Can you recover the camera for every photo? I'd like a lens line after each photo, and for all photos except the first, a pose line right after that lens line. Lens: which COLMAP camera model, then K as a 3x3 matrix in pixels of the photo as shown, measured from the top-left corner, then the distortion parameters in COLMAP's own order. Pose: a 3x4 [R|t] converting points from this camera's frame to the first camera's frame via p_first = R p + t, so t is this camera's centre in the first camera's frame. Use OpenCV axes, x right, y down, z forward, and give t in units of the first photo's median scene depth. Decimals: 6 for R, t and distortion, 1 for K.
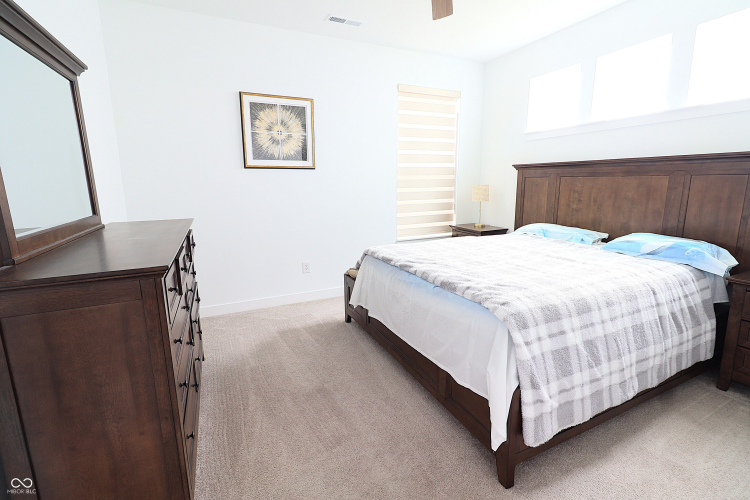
lens RADIAL K [[347.3, 0, 377.6], [0, 347.3, 247.7], [0, 0, 1]] dist [0.001860, -0.000317]
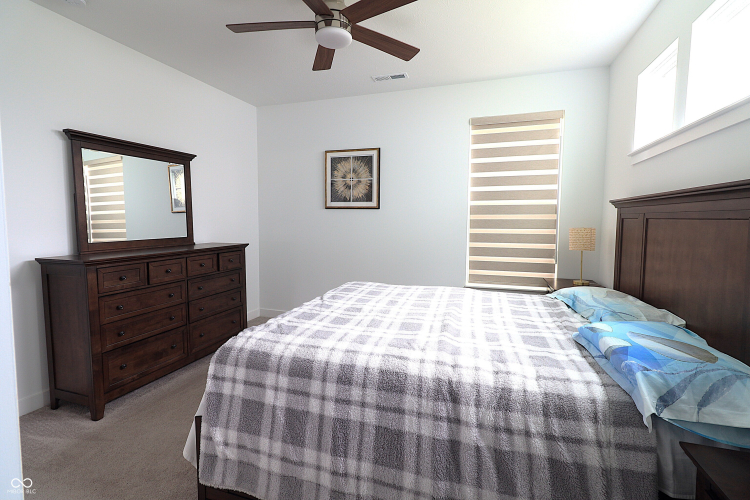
lens RADIAL K [[347.3, 0, 375.2], [0, 347.3, 247.7], [0, 0, 1]] dist [0.001860, -0.000317]
pose [[0.717996, 0.072669, -0.692244, 0.623171], [-0.142029, 0.988906, -0.043501, -0.056507], [0.681403, 0.129552, 0.720351, 0.222376]]
